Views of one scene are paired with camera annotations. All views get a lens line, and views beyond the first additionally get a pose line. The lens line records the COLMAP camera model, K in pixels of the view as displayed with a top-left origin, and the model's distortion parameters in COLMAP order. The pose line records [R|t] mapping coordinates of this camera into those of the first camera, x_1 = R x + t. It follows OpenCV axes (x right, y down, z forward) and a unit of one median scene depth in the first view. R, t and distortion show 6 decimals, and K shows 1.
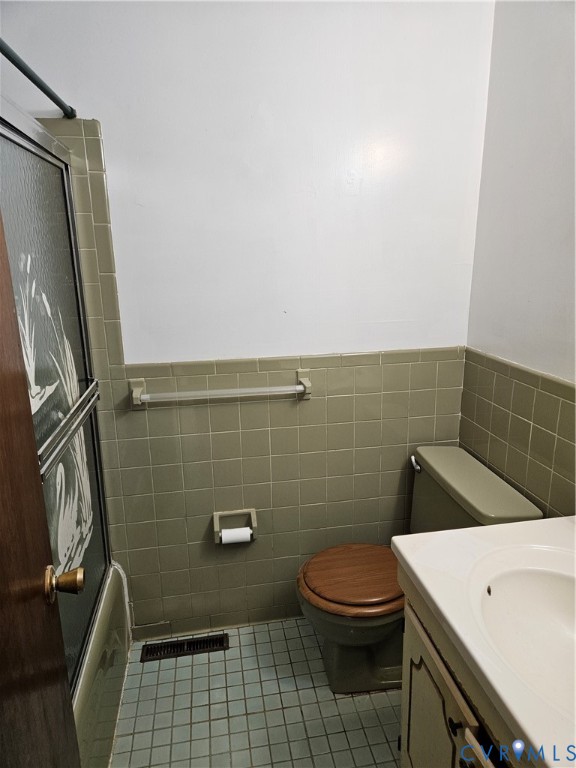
lens RADIAL K [[516.4, 0, 291.2], [0, 516.4, 371.9], [0, 0, 1]] dist [0.077357, -0.061115]
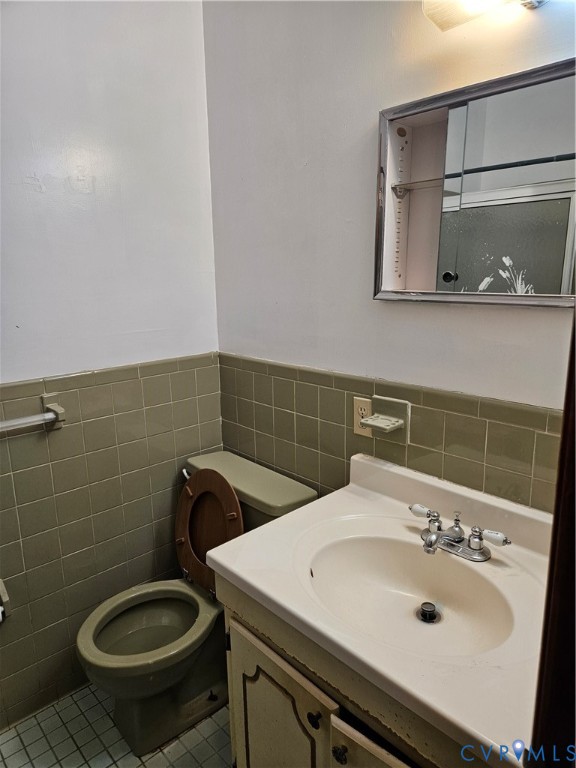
lens RADIAL K [[516.4, 0, 291.2], [0, 516.4, 371.9], [0, 0, 1]] dist [0.077357, -0.061115]
pose [[0.840023, -0.107456, 0.531802, -0.094693], [0.129772, 0.991533, -0.004636, 0.014934], [-0.526802, 0.072907, 0.846856, 0.075758]]
